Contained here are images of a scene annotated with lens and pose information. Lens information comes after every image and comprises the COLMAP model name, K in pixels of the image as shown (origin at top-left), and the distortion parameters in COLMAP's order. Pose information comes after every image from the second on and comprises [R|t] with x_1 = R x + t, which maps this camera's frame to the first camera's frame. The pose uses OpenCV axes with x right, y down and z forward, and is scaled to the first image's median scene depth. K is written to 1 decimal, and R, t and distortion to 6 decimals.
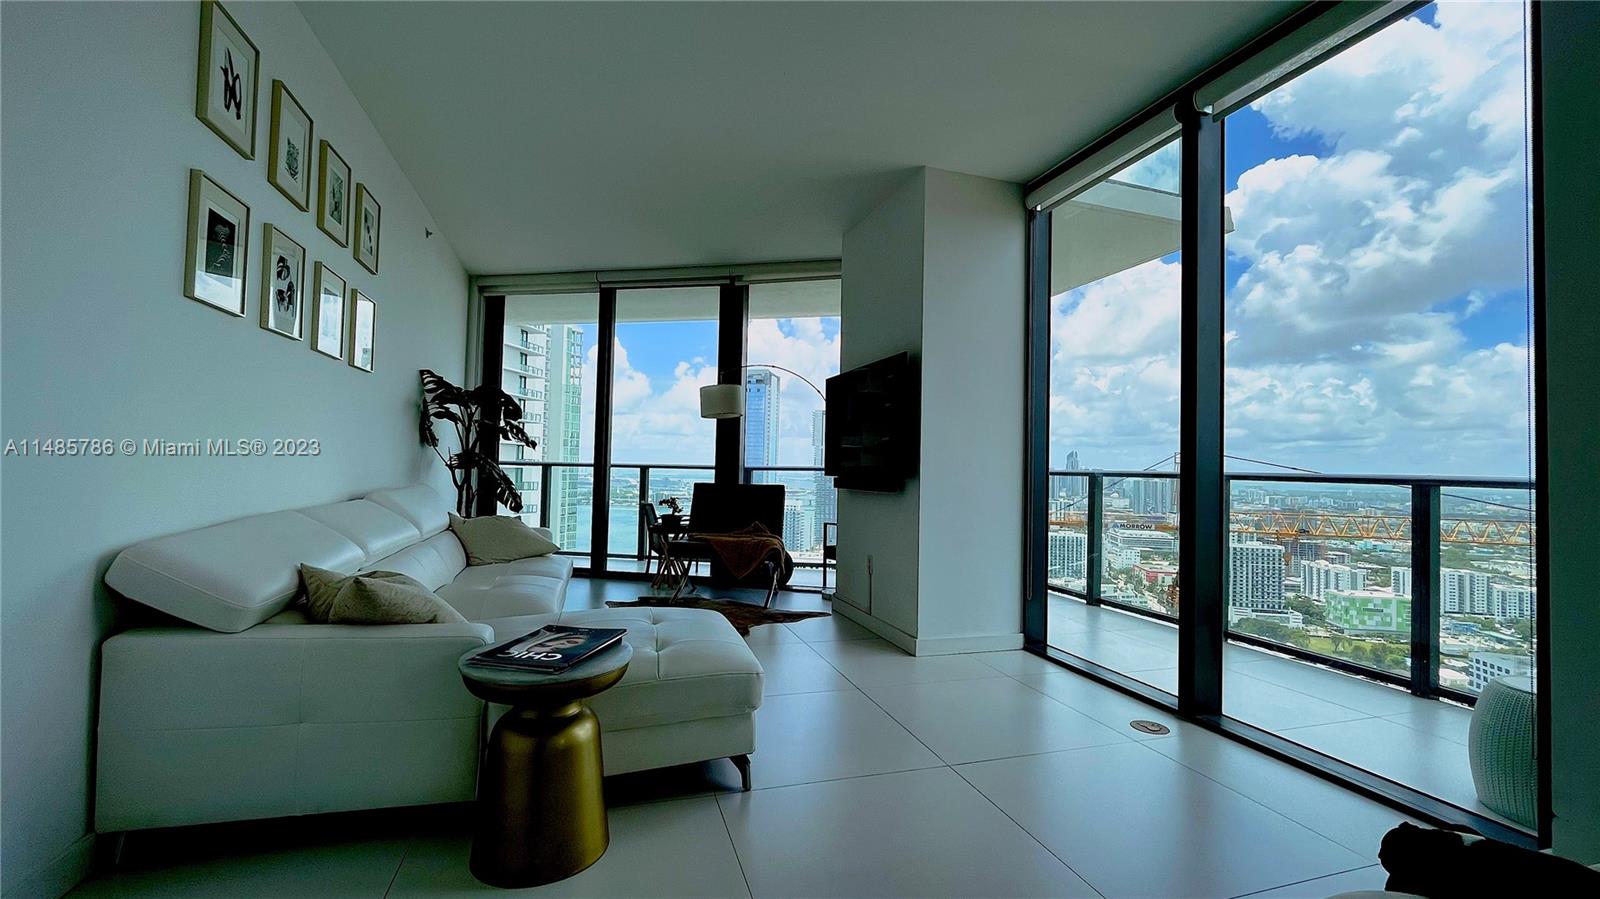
lens RADIAL K [[651.4, 0, 801.9], [0, 651.4, 447.8], [0, 0, 1]] dist [-0.003509, -0.001199]
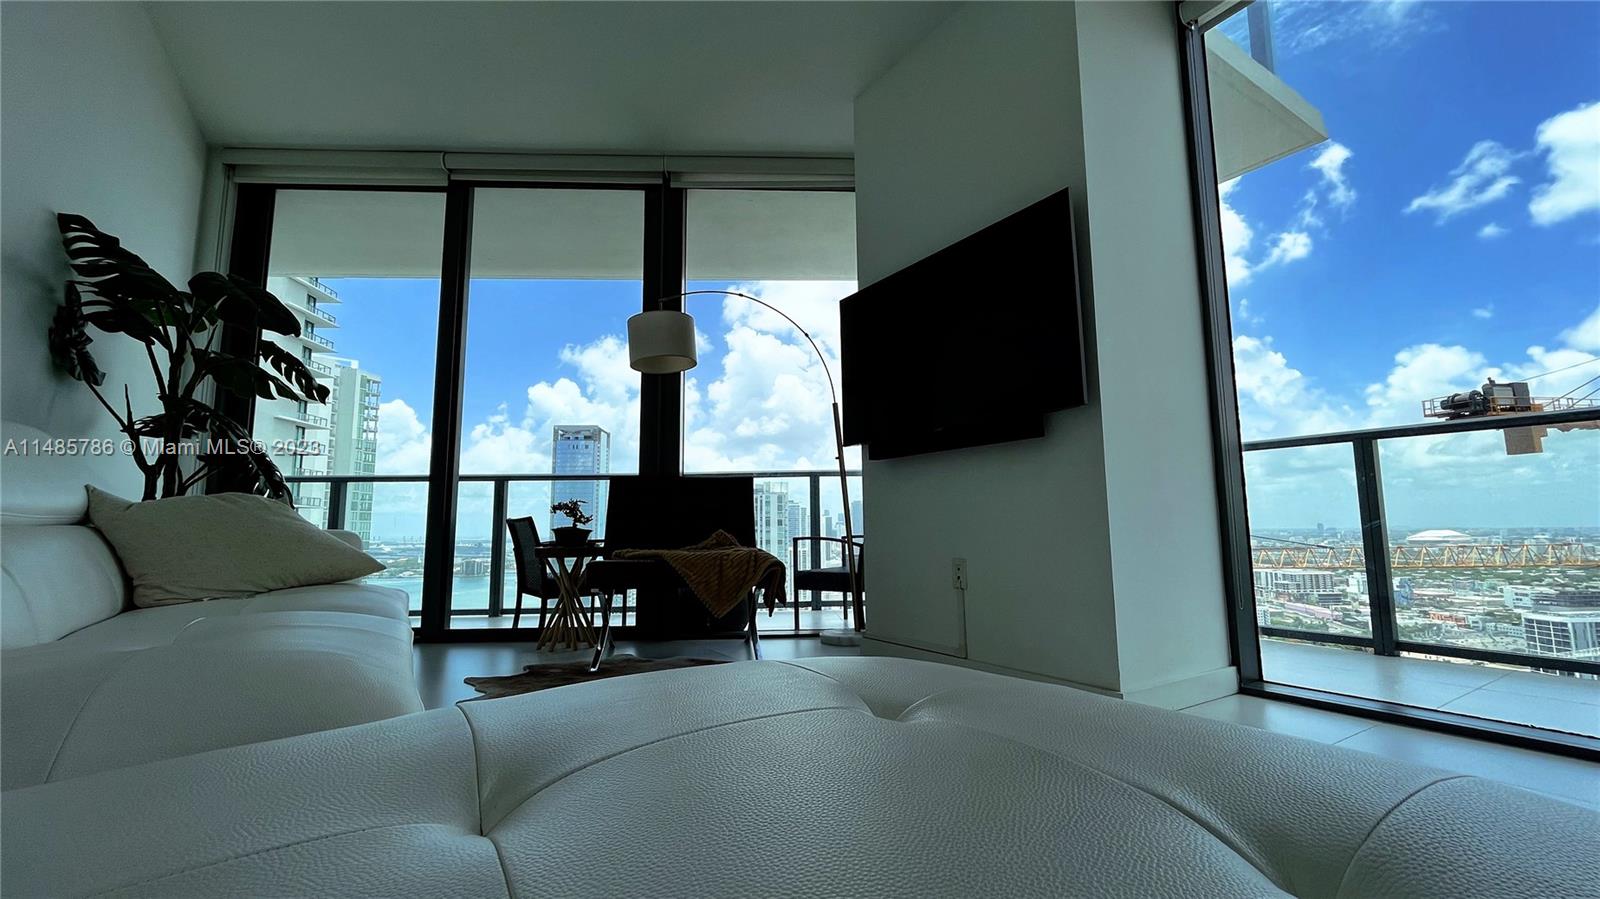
lens RADIAL K [[651.4, 0, 801.9], [0, 651.4, 447.7], [0, 0, 1]] dist [-0.003509, -0.001199]
pose [[0.967819, -0.002588, 0.251635, -0.171058], [0.024574, 0.996140, -0.084272, 0.100075], [-0.250446, 0.087743, 0.964146, 0.402900]]
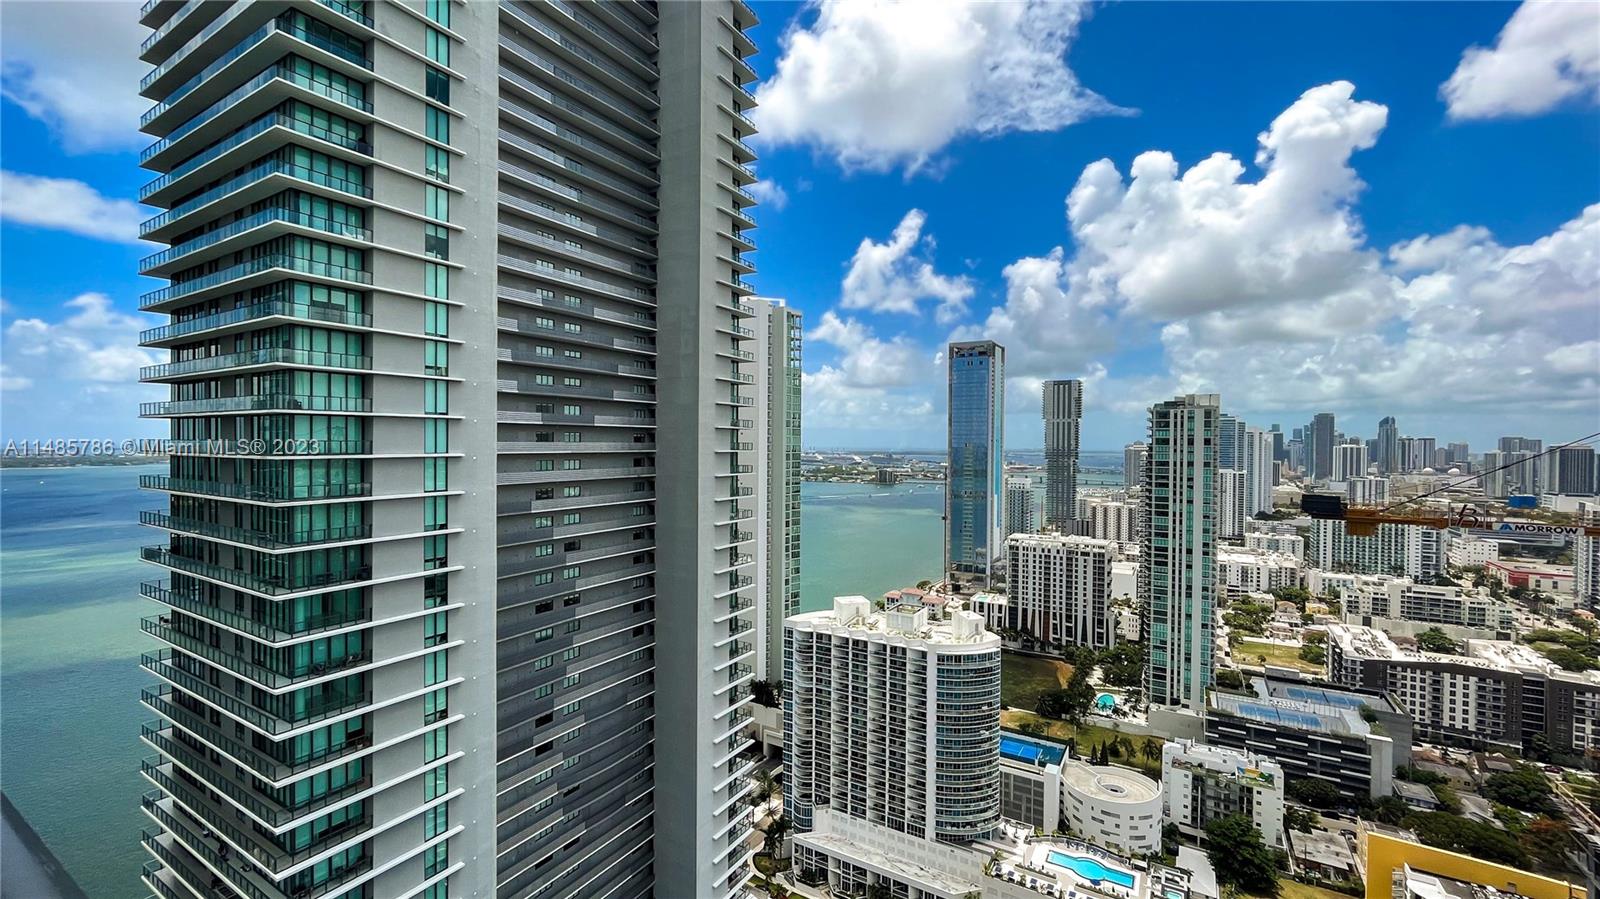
lens RADIAL K [[651.4, 0, 801.5], [0, 651.4, 448.5], [0, 0, 1]] dist [-0.003509, -0.001199]
pose [[0.942834, -0.014370, -0.332952, 0.074330], [0.026576, 0.999130, 0.032134, -0.073385], [0.332201, -0.039146, 0.942396, 1.462687]]
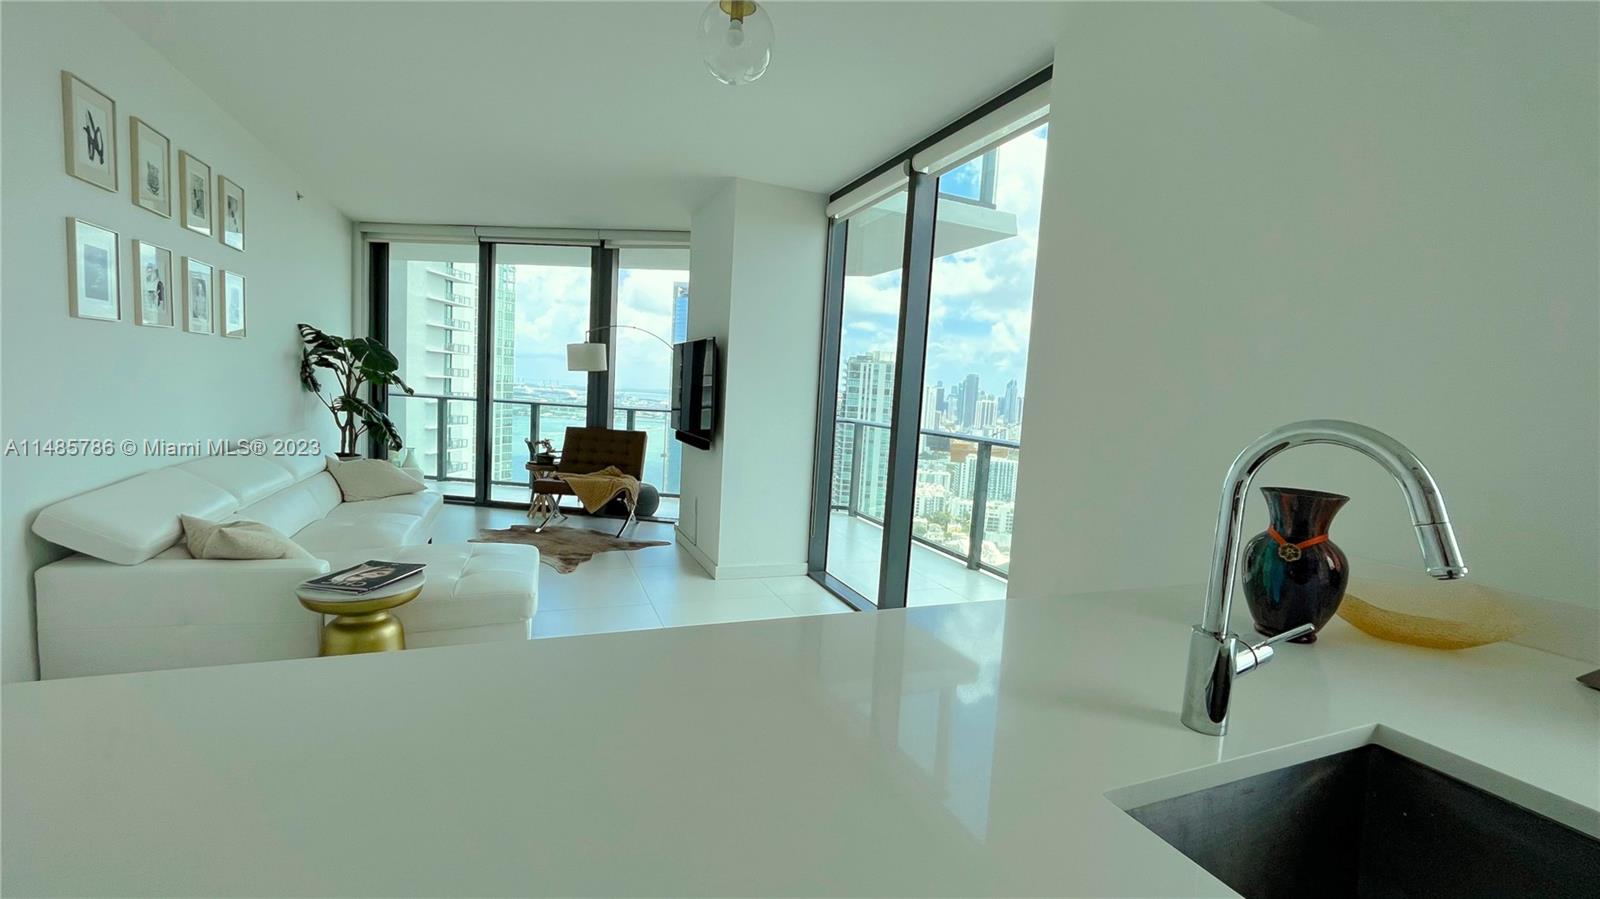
lens RADIAL K [[651.4, 0, 803.3], [0, 651.4, 449.0], [0, 0, 1]] dist [-0.003509, -0.001199]
pose [[0.995741, 0.028746, 0.087604, 0.174797], [-0.039505, 0.991537, 0.123664, -0.075998], [-0.083308, -0.126598, 0.988450, -0.189028]]
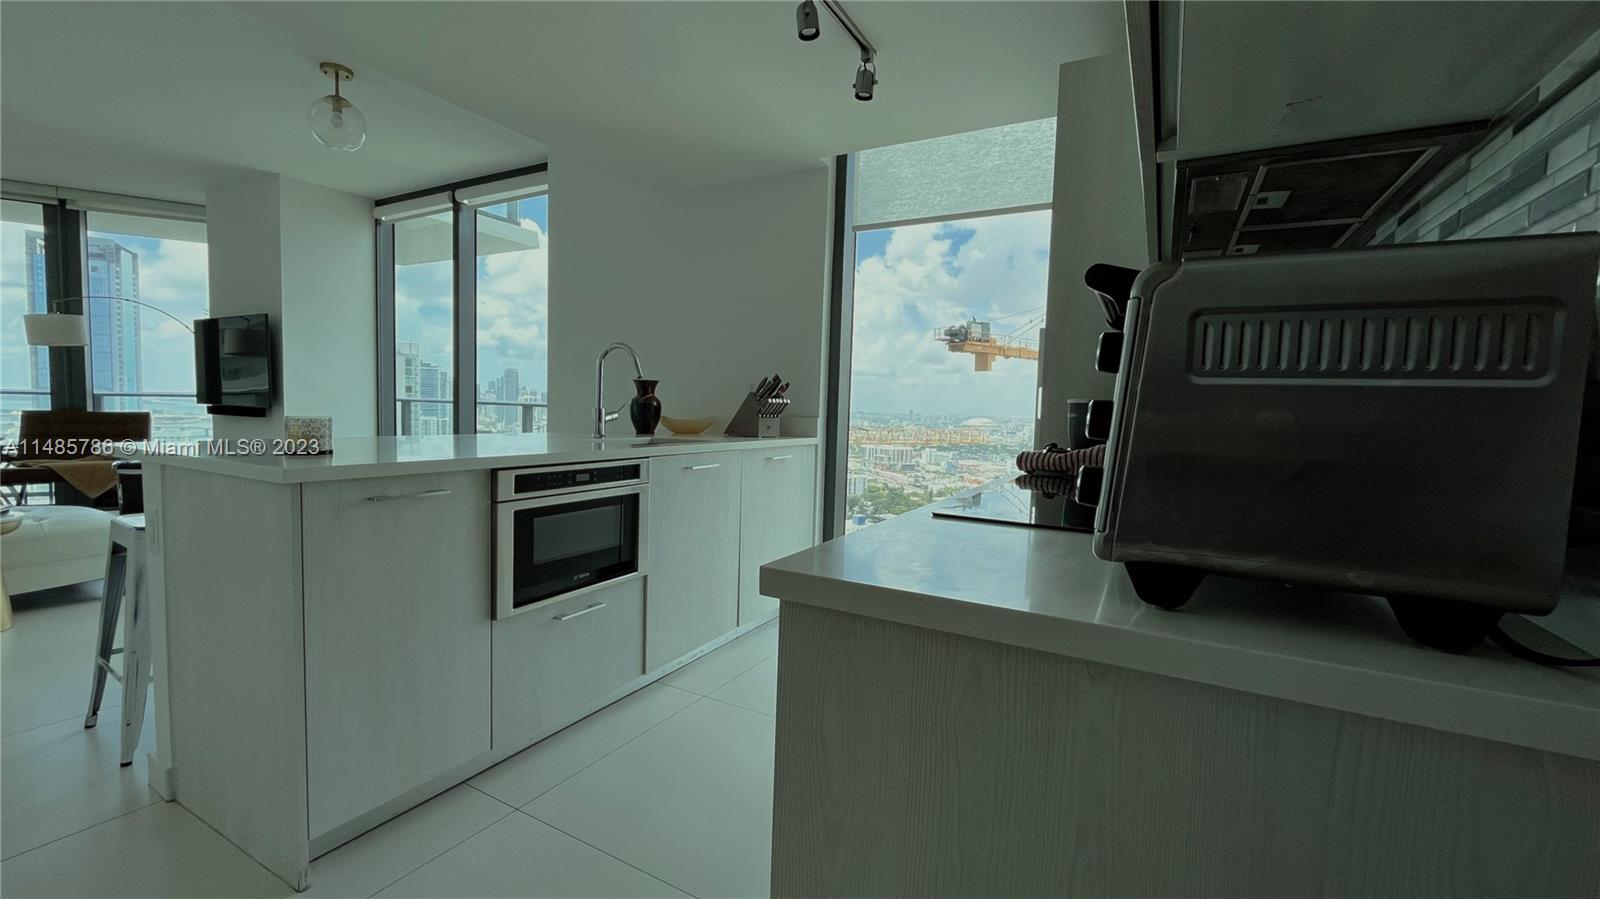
lens RADIAL K [[651.4, 0, 804.5], [0, 651.4, 444.9], [0, 0, 1]] dist [-0.003509, -0.001199]
pose [[0.726228, -0.042693, 0.686127, 0.026484], [-0.035952, 0.994345, 0.099924, -0.039571], [-0.686513, -0.097236, 0.720586, -0.604723]]
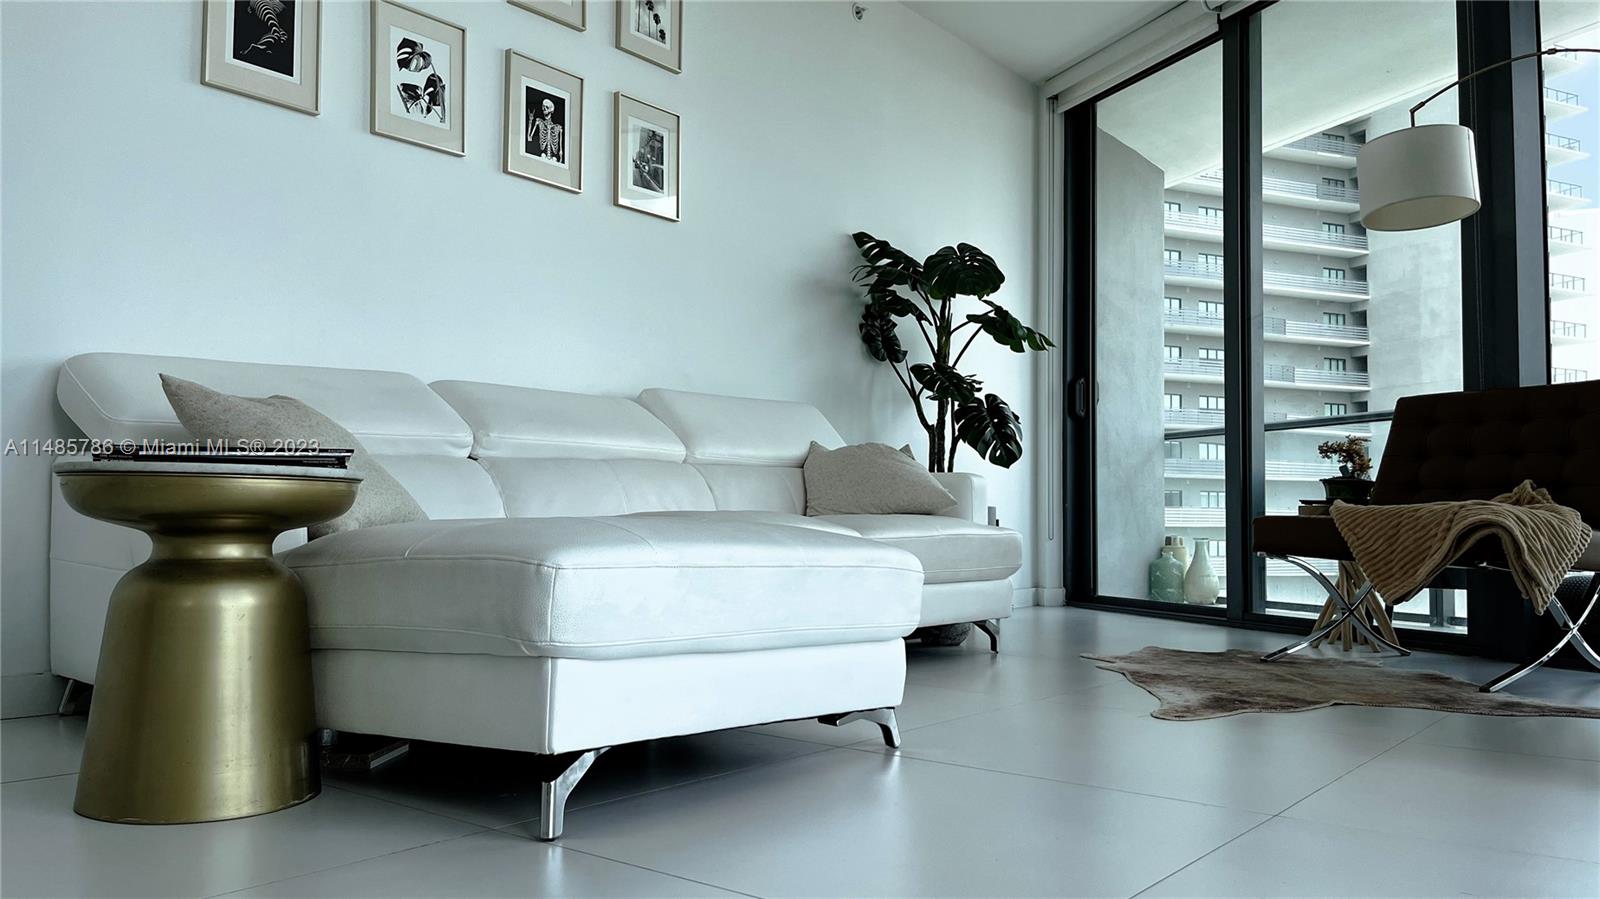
lens RADIAL K [[1213.2, 0, 800.9], [0, 1213.2, 459.3], [0, 0, 1]] dist [0.042795, -0.000316]
pose [[0.561682, -0.059440, -0.825215, 0.303874], [0.031067, 0.998228, -0.050757, 0.141618], [0.826770, 0.002872, 0.562533, 0.302863]]
